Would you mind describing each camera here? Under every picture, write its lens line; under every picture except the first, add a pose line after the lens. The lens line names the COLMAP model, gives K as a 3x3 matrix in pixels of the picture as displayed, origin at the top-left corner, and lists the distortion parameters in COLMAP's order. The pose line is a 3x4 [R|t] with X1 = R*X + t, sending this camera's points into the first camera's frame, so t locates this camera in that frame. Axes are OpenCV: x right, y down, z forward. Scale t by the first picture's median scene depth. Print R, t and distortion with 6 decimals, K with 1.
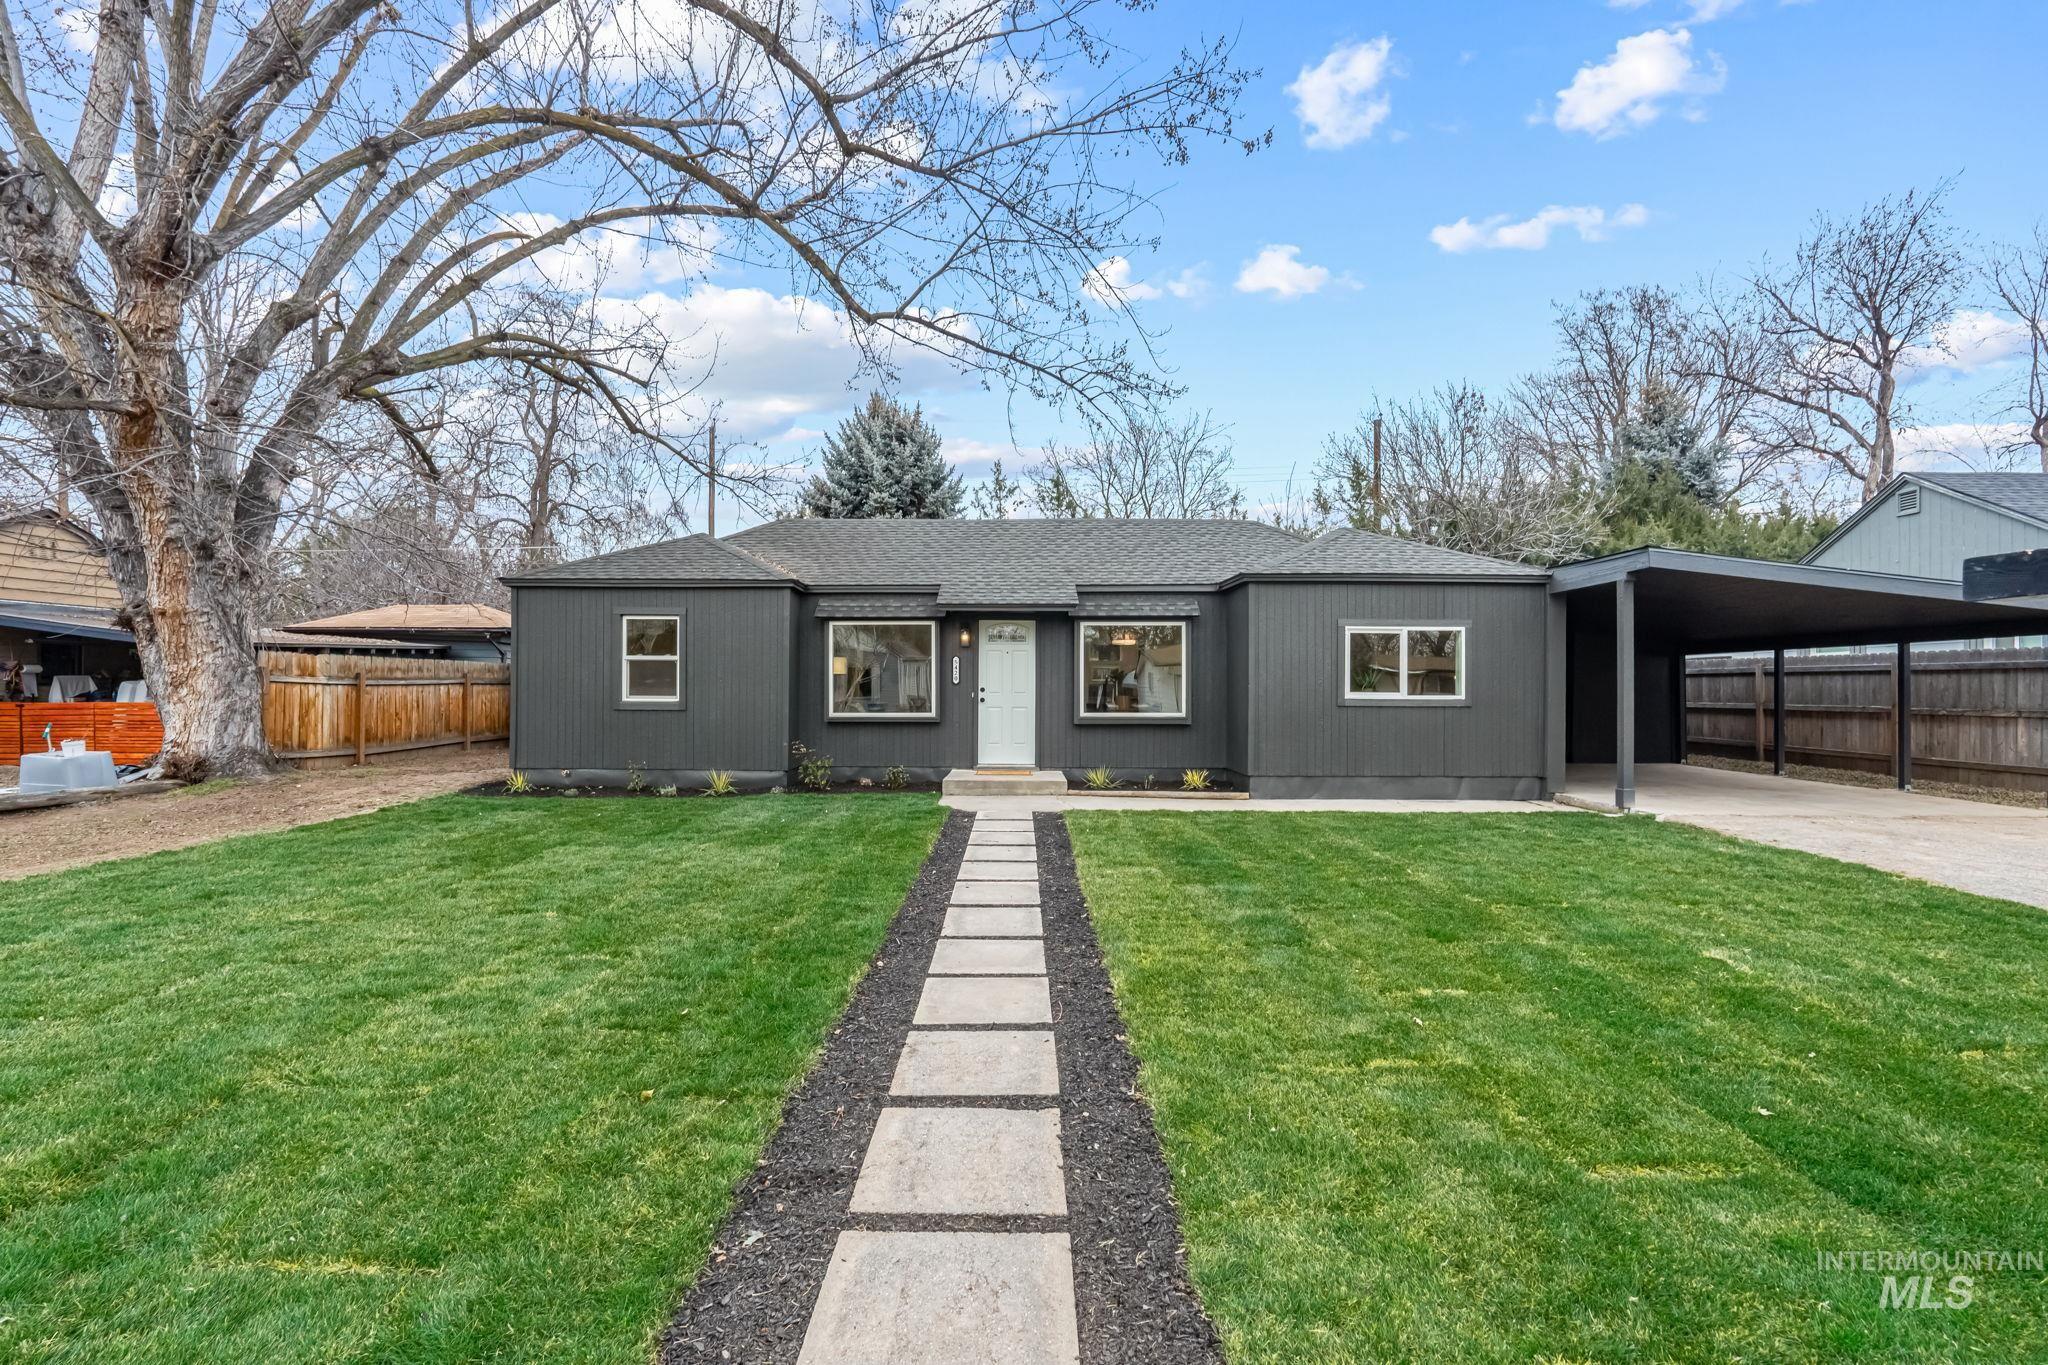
lens RADIAL K [[899.2, 0, 1024.0], [0, 899.2, 682.5], [0, 0, 1]] dist [-0.006437, 0.000679]
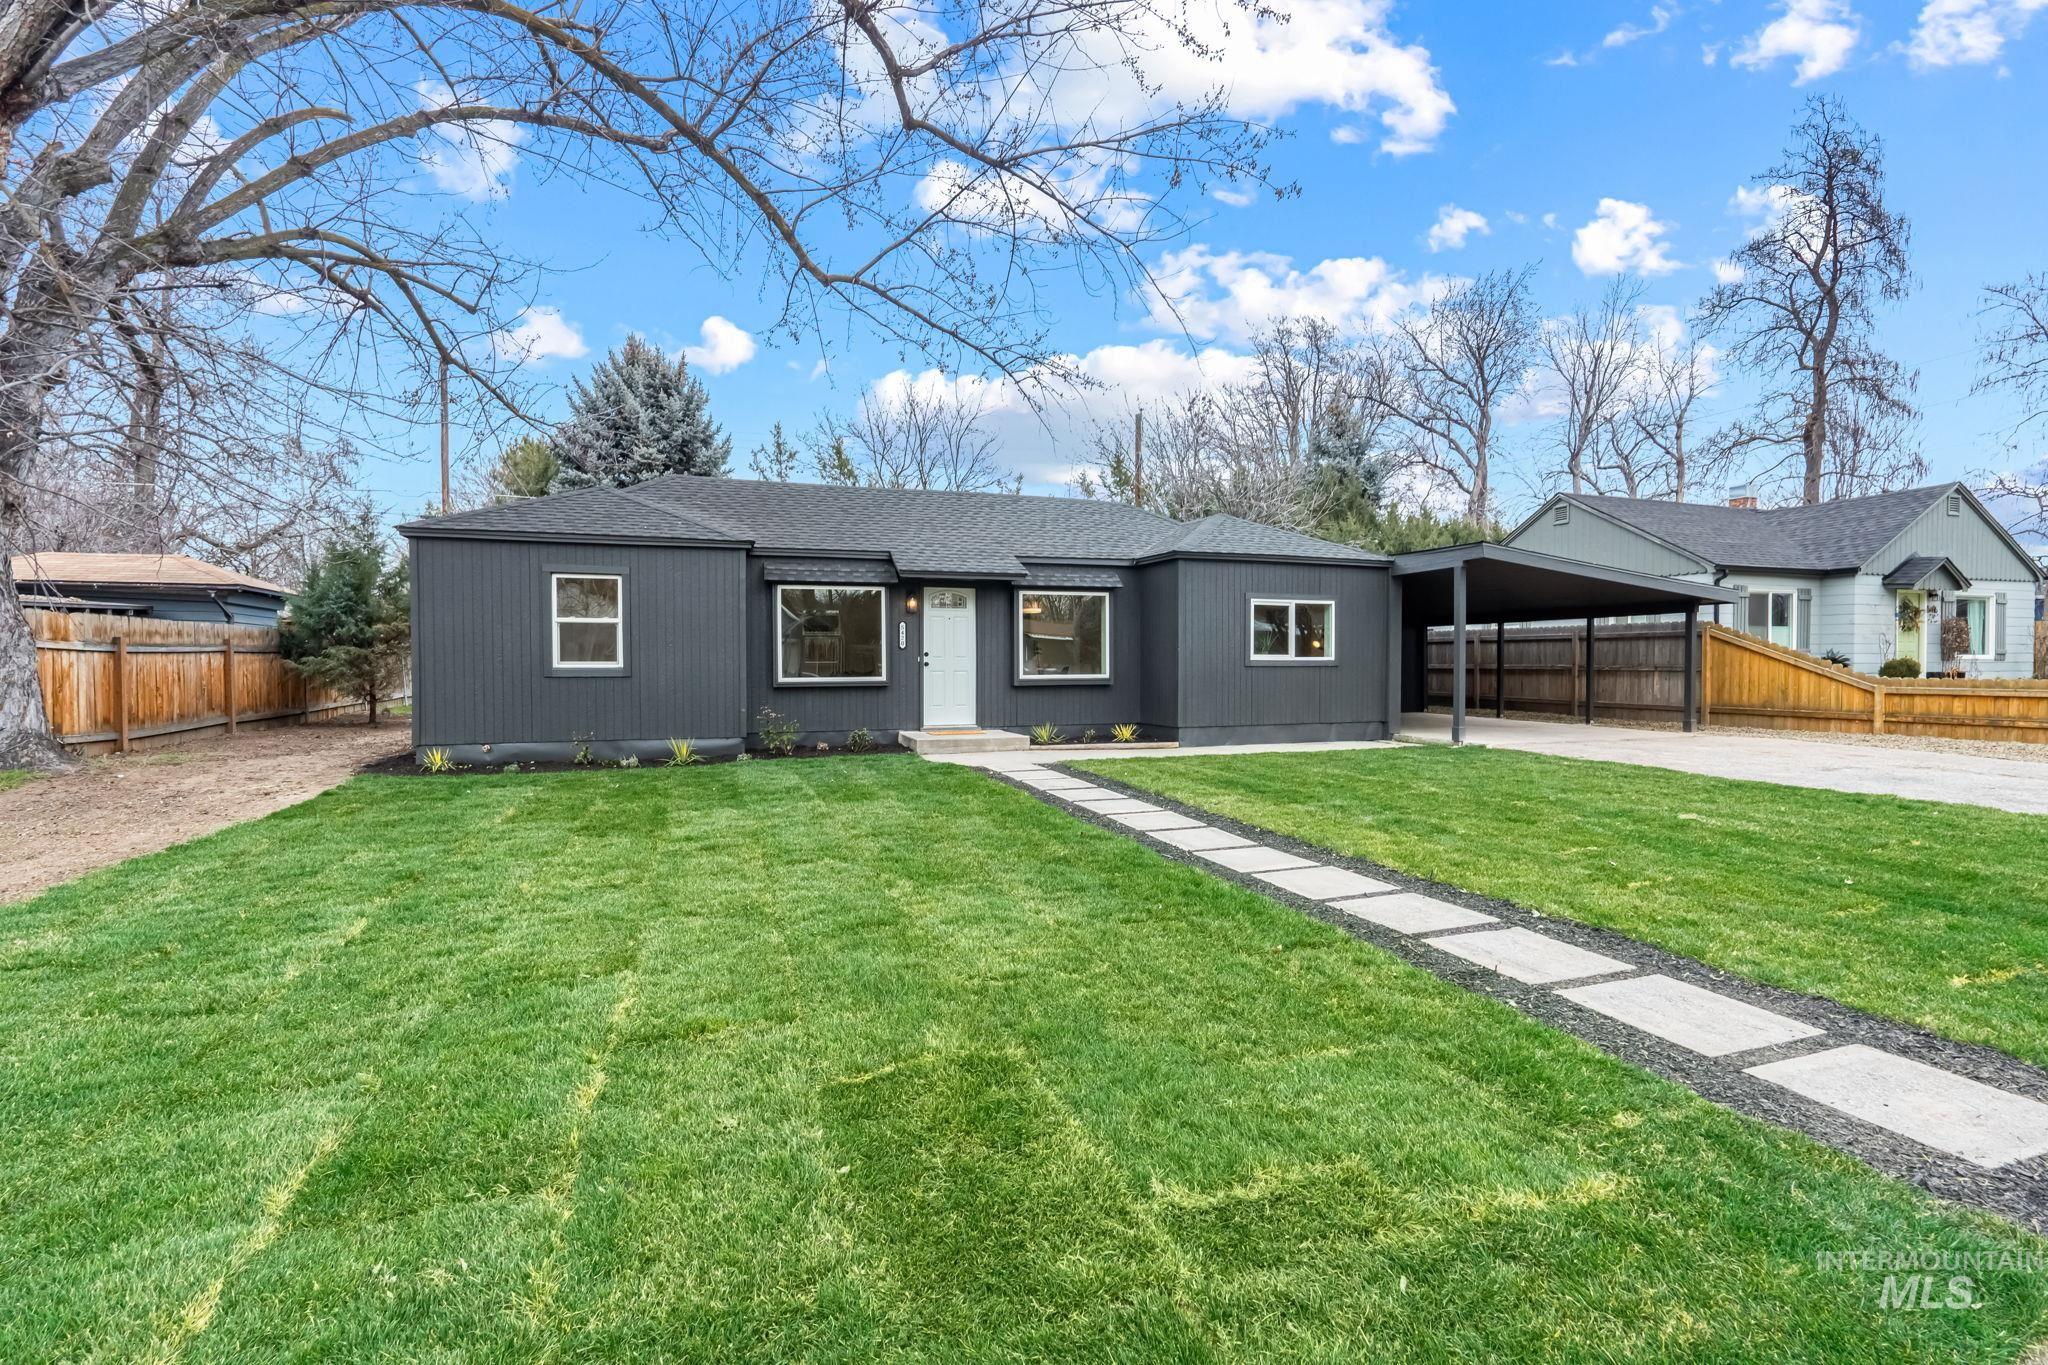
lens RADIAL K [[899.2, 0, 1024.0], [0, 899.2, 682.5], [0, 0, 1]] dist [-0.006437, 0.000679]
pose [[0.943491, -0.013362, 0.331128, -0.286919], [0.003381, 0.999523, 0.030700, 0.009231], [-0.331380, -0.027845, 0.943086, -0.019215]]
